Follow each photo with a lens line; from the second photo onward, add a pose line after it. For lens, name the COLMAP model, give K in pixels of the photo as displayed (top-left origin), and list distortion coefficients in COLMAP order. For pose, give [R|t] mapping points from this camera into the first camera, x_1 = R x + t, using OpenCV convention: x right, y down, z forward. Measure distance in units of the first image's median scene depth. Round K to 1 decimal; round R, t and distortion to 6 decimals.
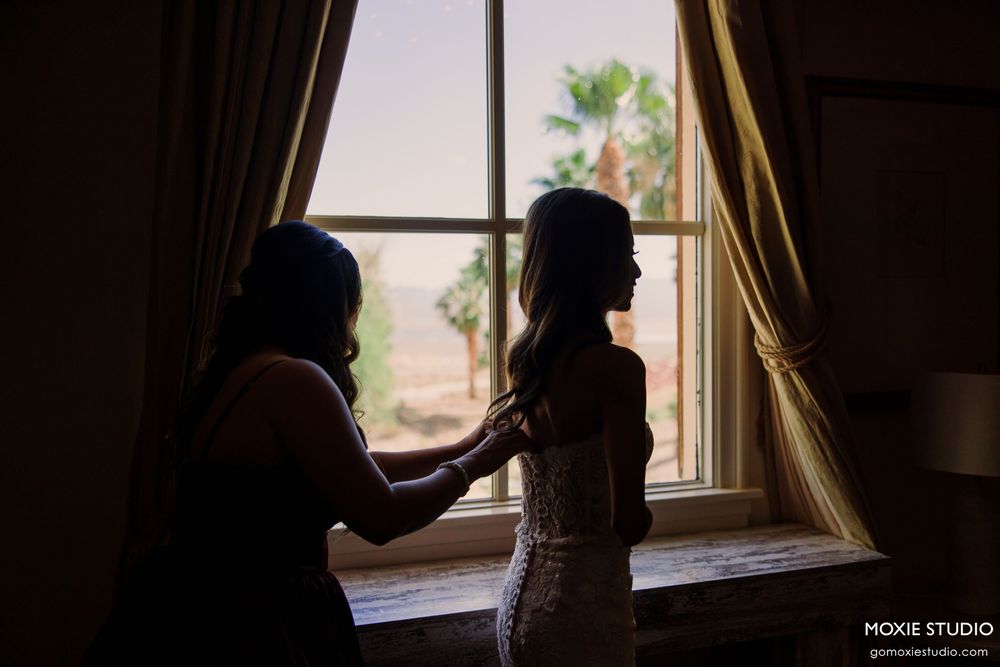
lens RADIAL K [[949.7, 0, 500.0], [0, 949.7, 333.5], [0, 0, 1]] dist [0.002369, 0.003683]
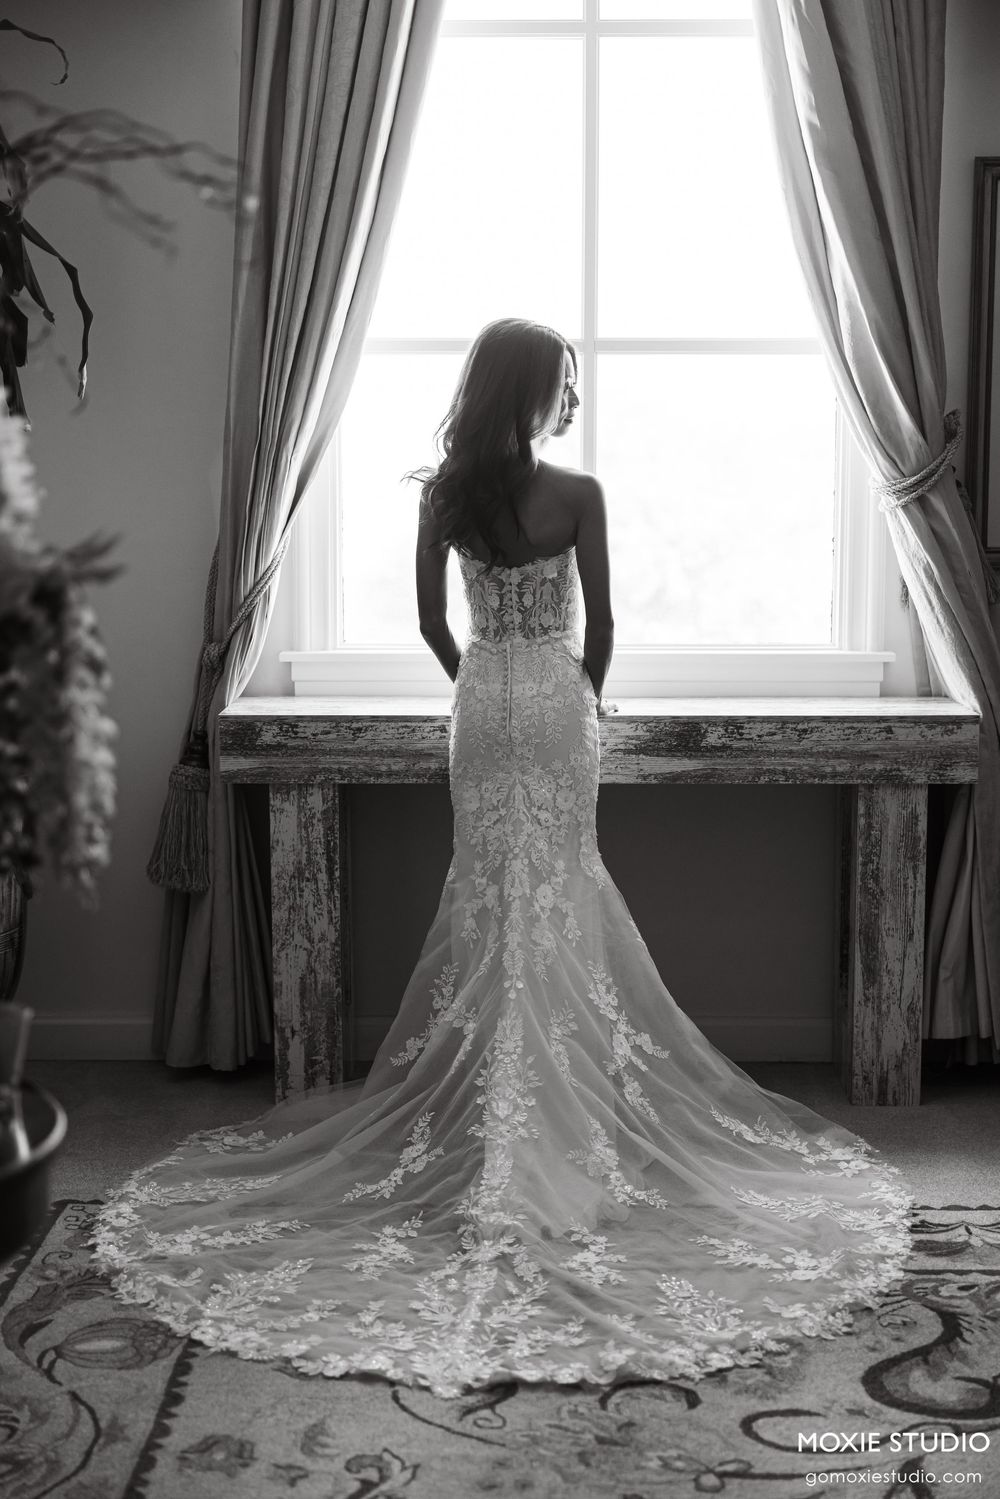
lens RADIAL K [[2161.2, 0, 500.0], [0, 2161.2, 749.5], [0, 0, 1]] dist [0.035530, -0.013984]
pose [[0.941011, 0.050878, -0.334530, 0.710872], [-0.025979, 0.996576, 0.078490, 0.126037], [0.337378, -0.065169, 0.939111, -1.145345]]
